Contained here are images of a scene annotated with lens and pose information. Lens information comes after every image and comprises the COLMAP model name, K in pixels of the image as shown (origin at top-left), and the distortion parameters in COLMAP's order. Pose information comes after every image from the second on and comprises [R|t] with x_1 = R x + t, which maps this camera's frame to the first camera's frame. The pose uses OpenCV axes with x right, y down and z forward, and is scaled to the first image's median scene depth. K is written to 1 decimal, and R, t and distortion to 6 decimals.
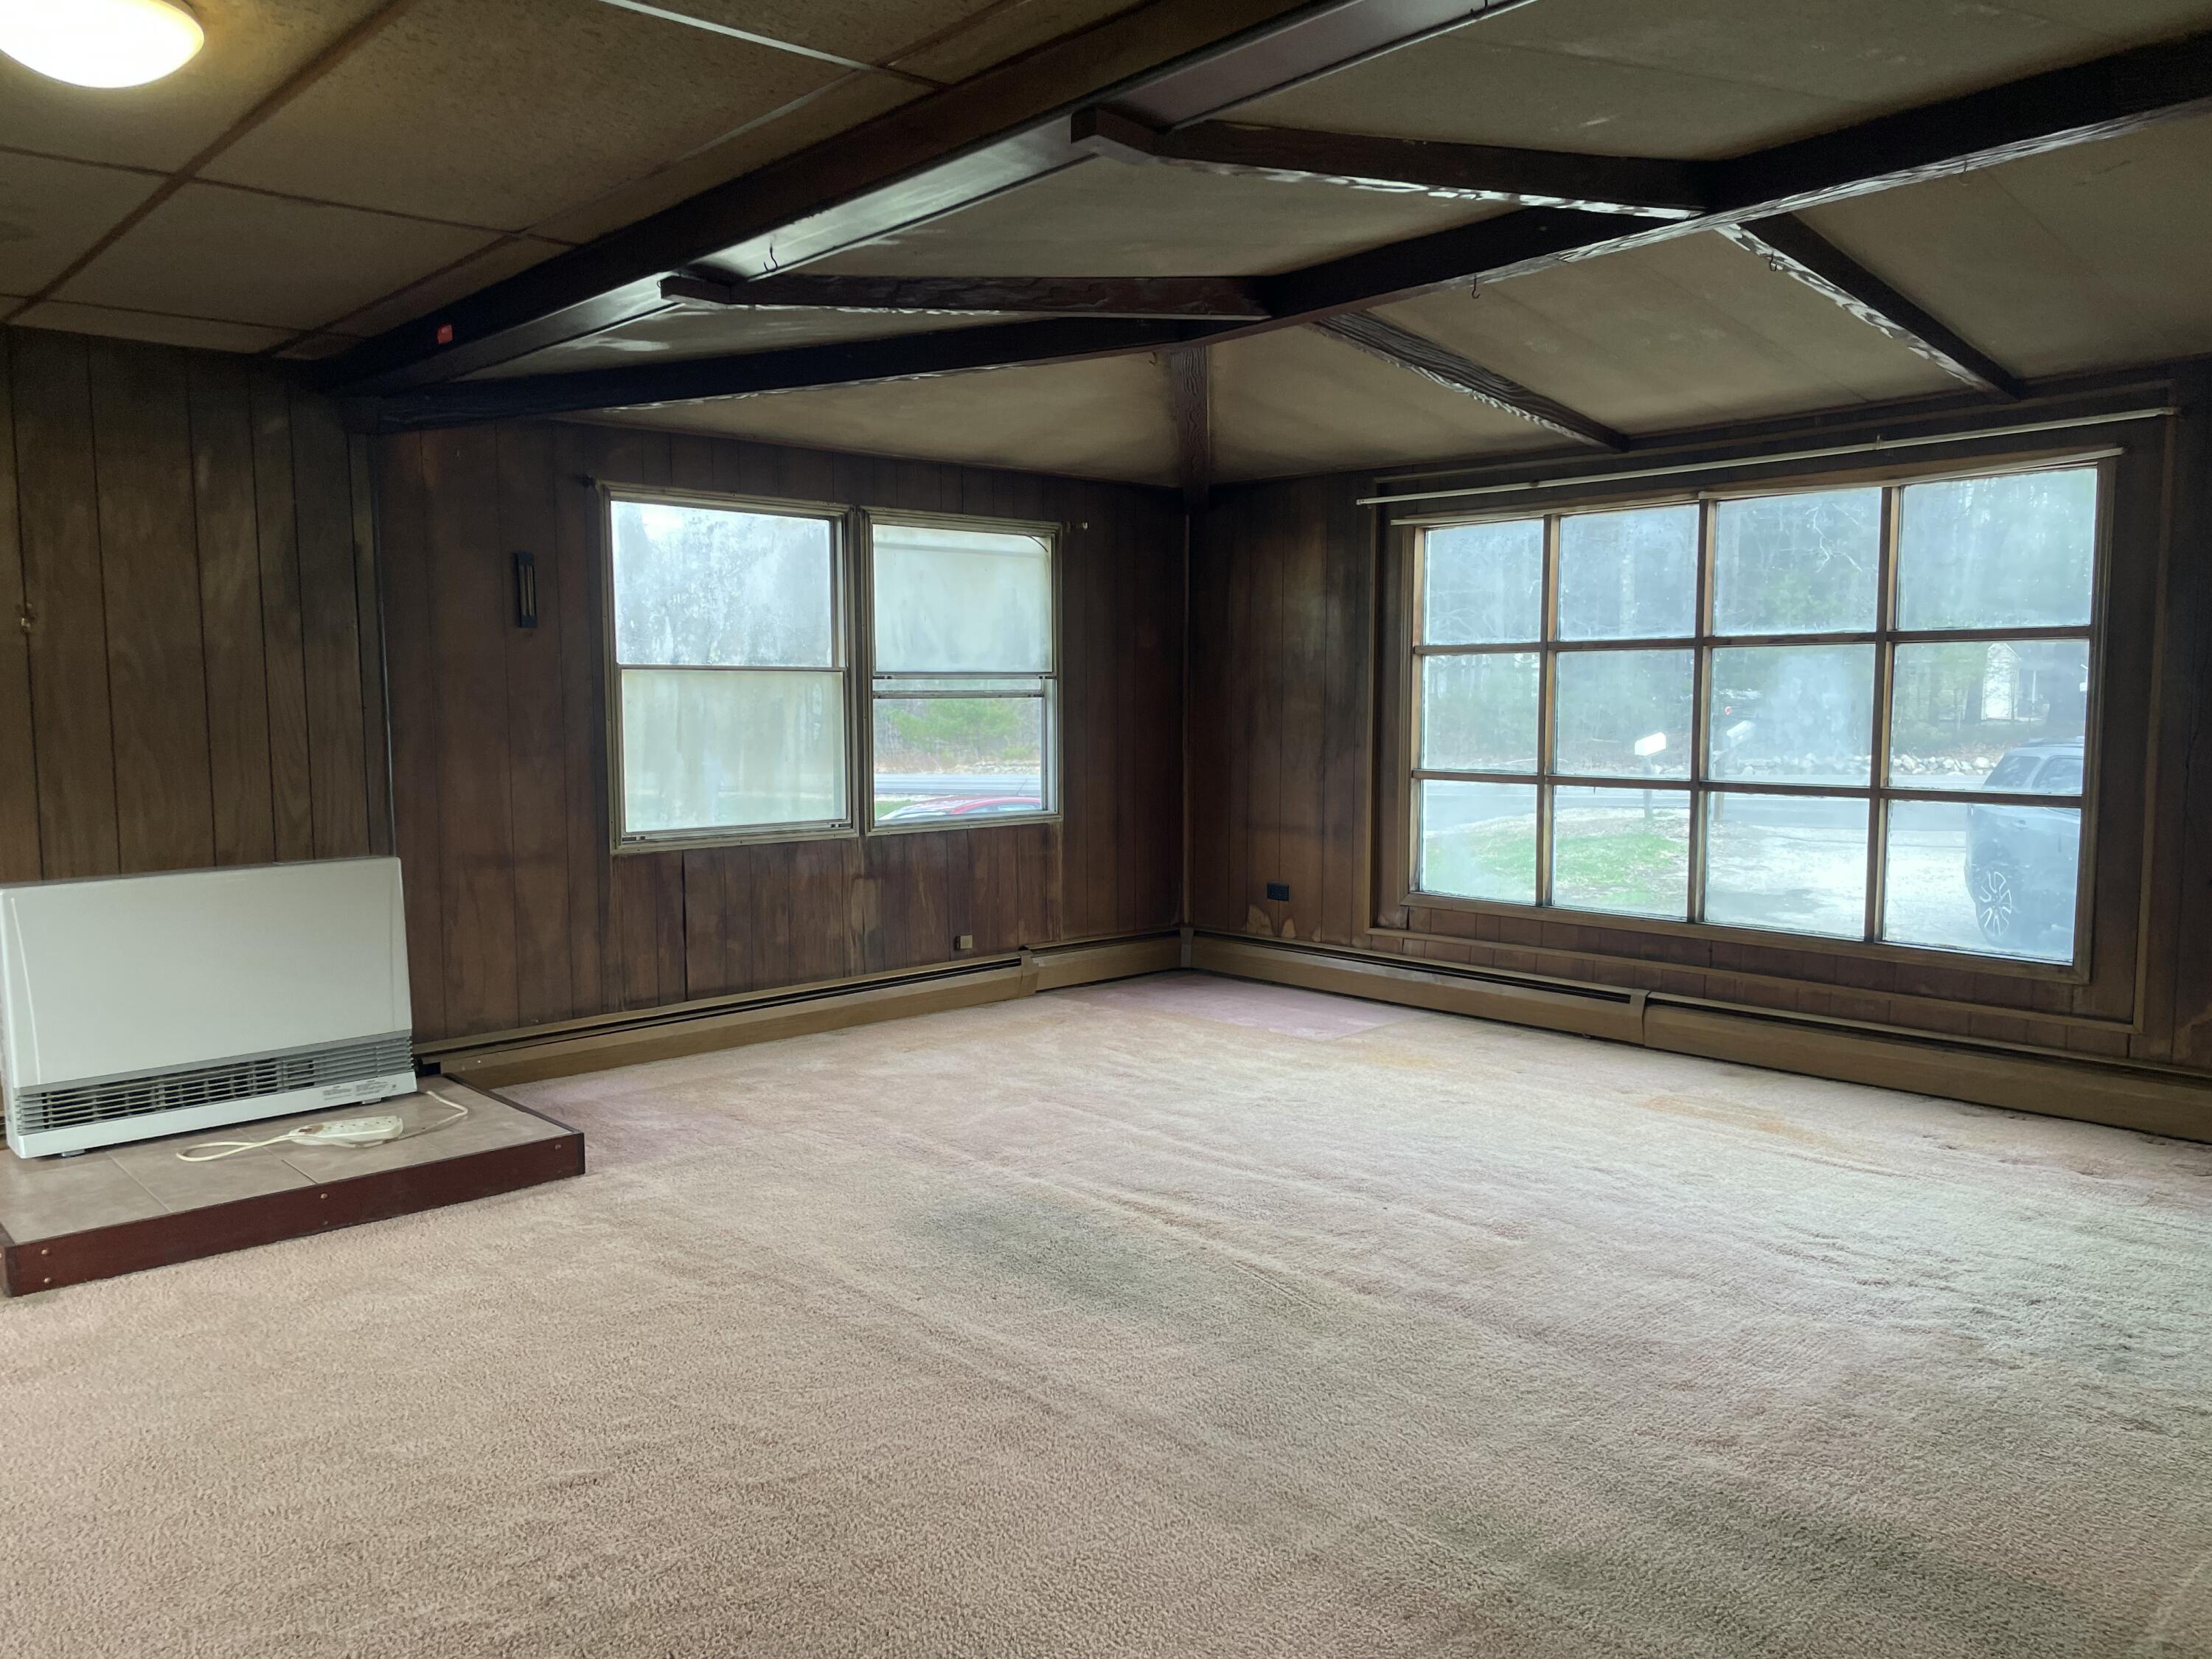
lens RADIAL K [[1660.4, 0, 1082.6], [0, 1660.4, 849.8], [0, 0, 1]] dist [0.081336, -0.089705]
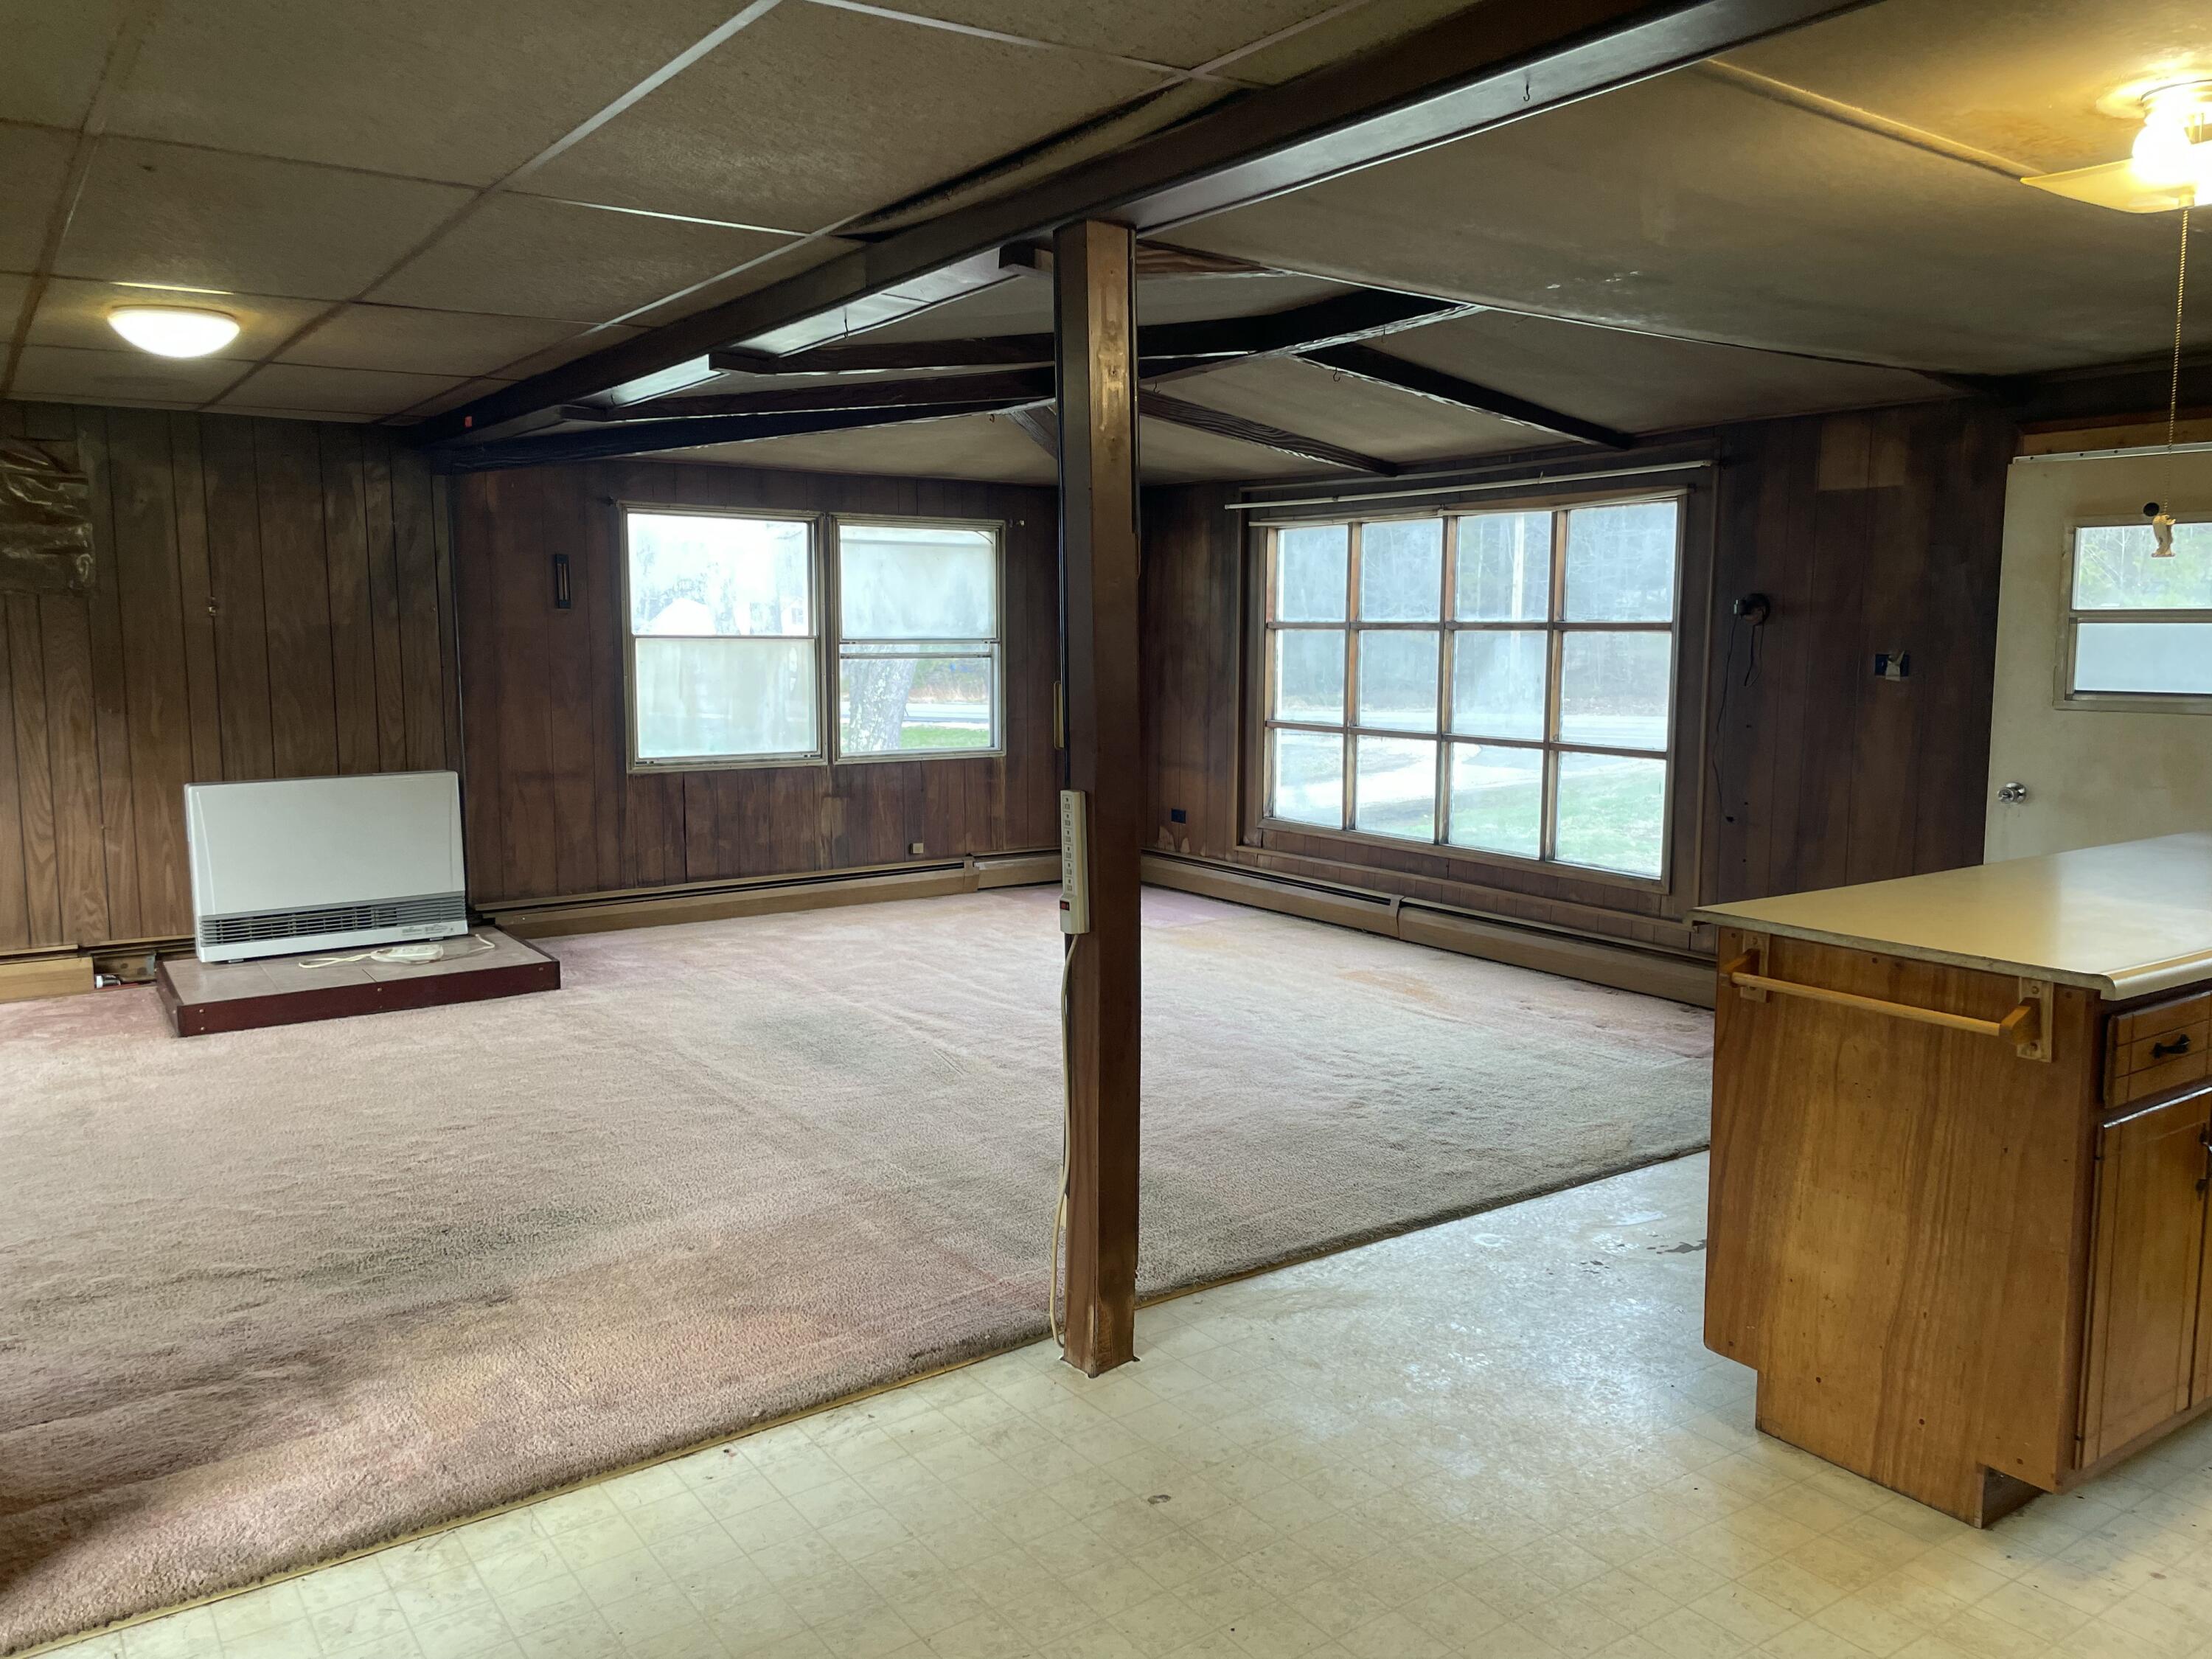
lens RADIAL K [[1660.4, 0, 1110.4], [0, 1660.4, 819.3], [0, 0, 1]] dist [0.081336, -0.089705]
pose [[0.991724, 0.024006, -0.126127, 0.298101], [-0.021286, 0.999512, 0.022870, 0.000525], [0.126614, -0.019996, 0.991750, -0.323108]]
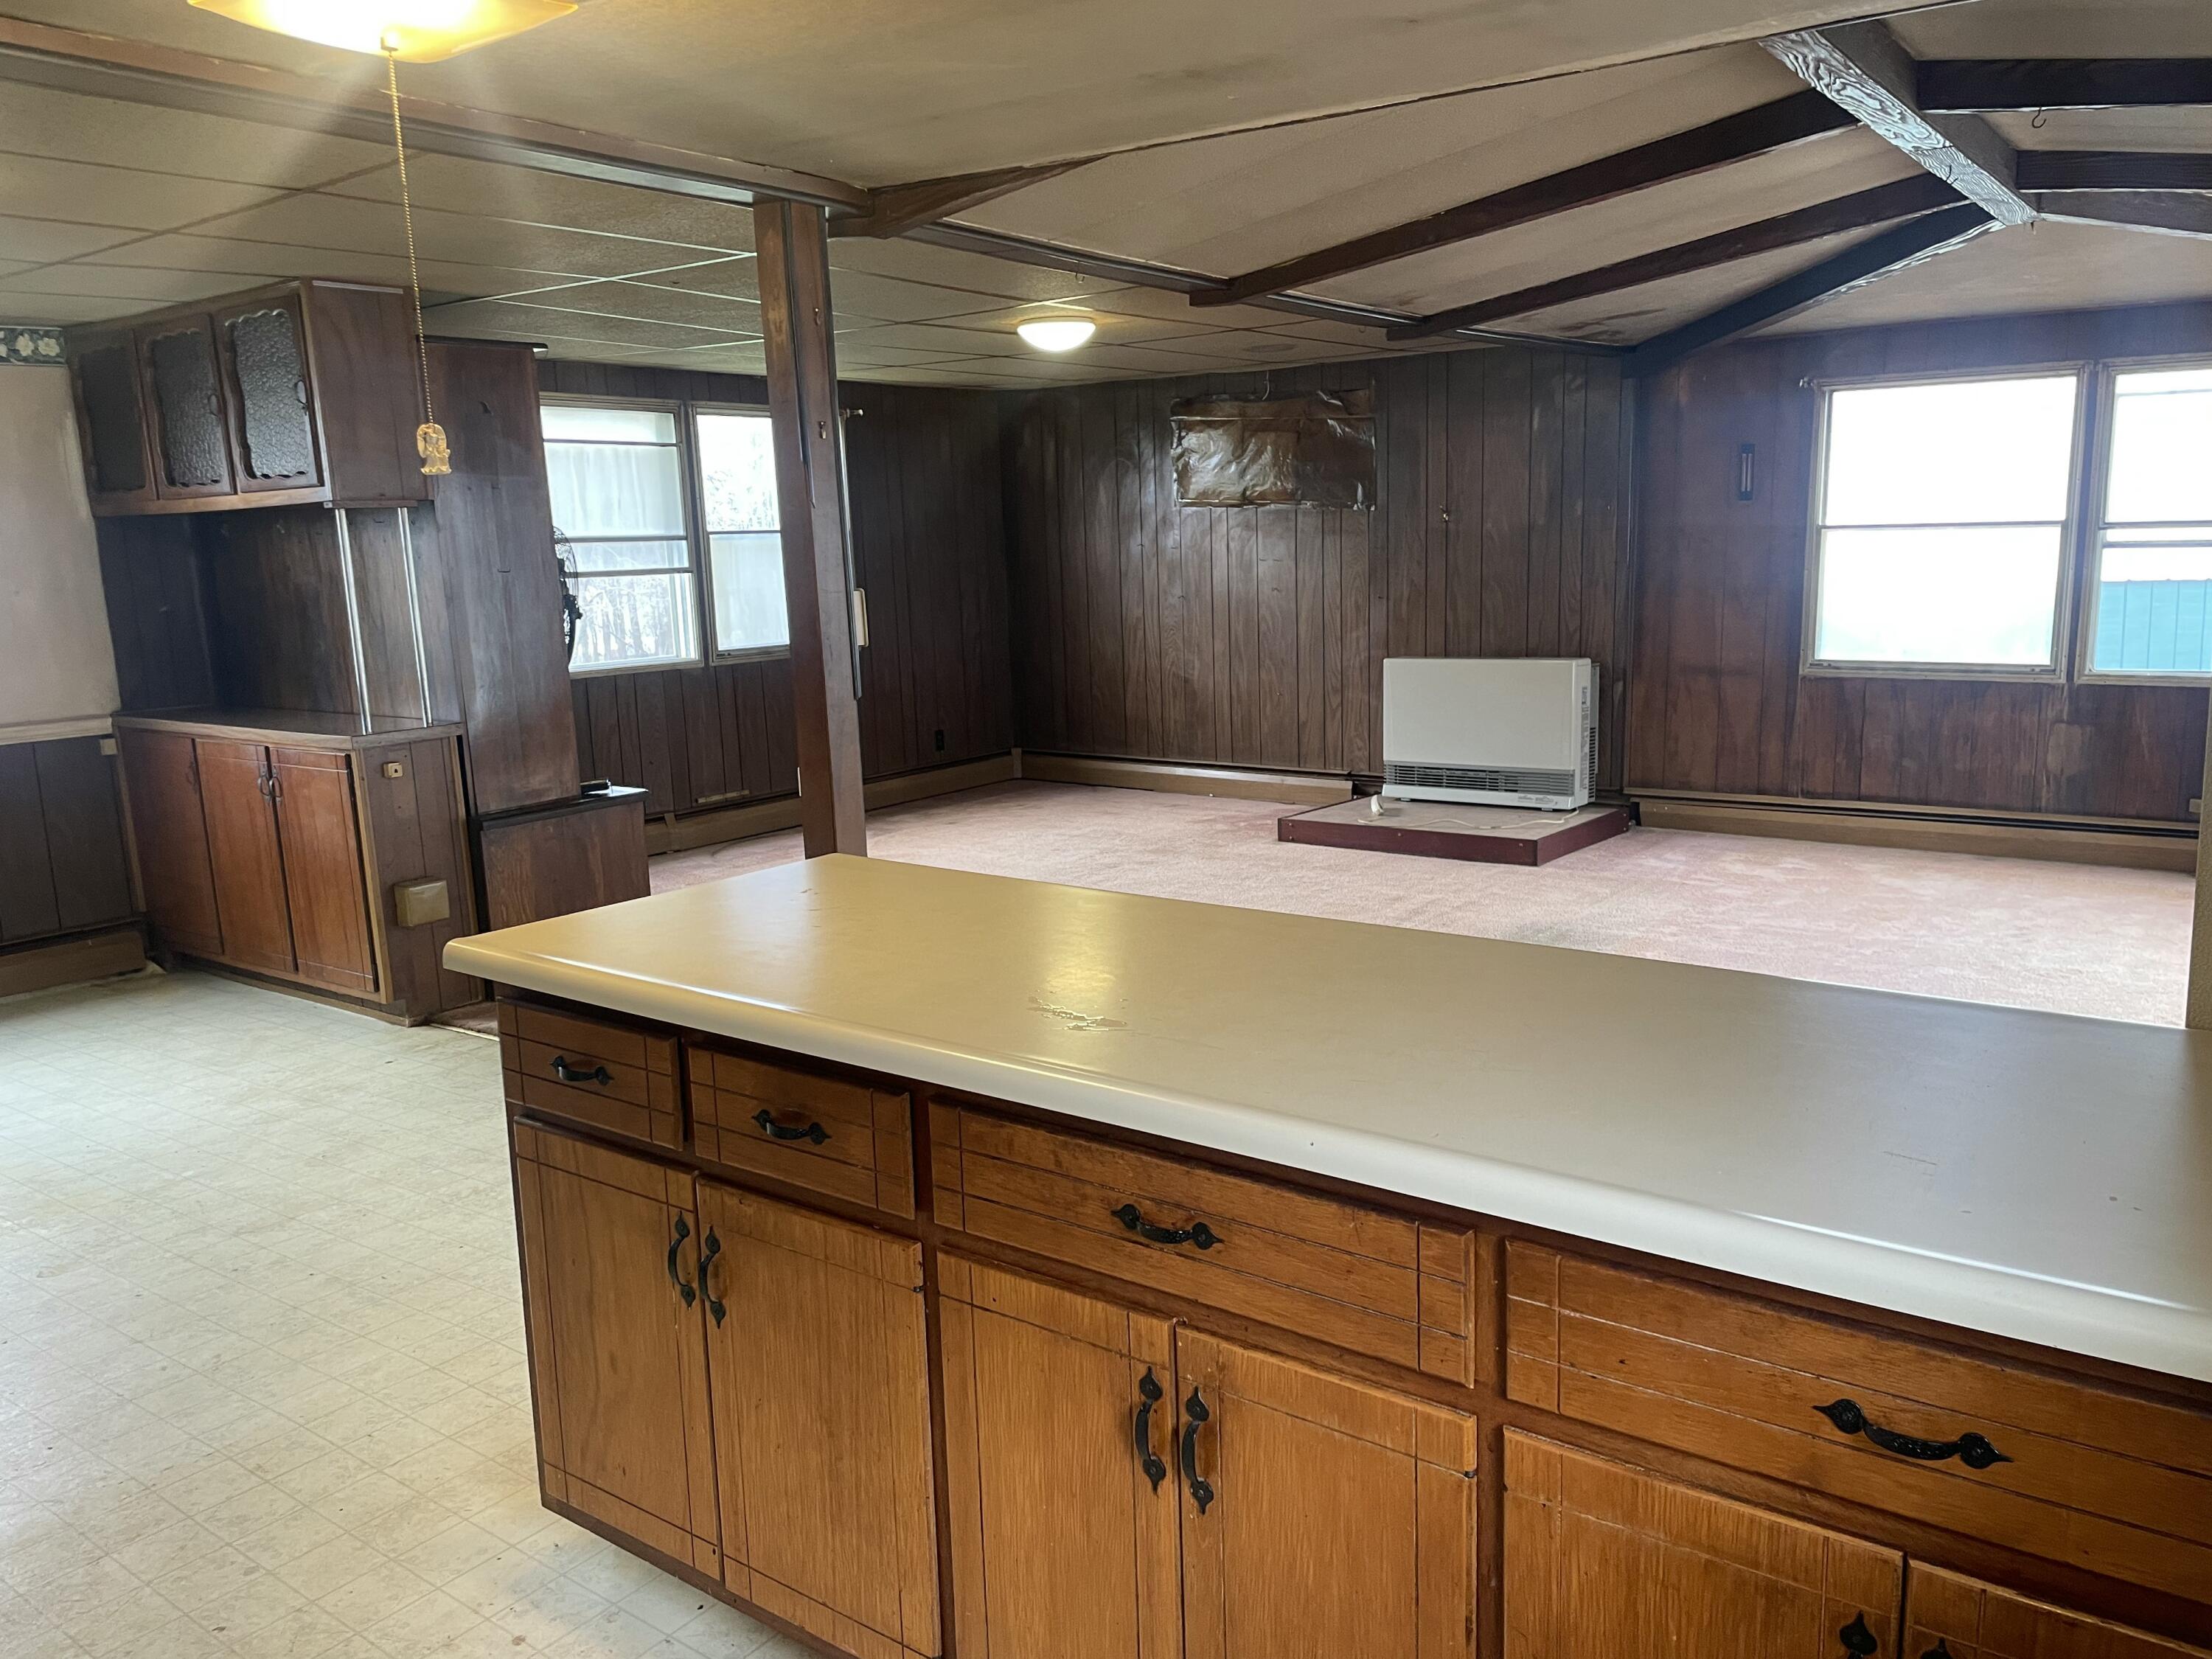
lens RADIAL K [[1660.4, 0, 1108.7], [0, 1660.4, 835.9], [0, 0, 1]] dist [0.081336, -0.089705]
pose [[0.195046, 0.176915, -0.964706, 0.930562], [-0.069520, 0.983617, 0.166327, -0.056190], [0.978327, 0.034625, 0.204149, 0.231374]]
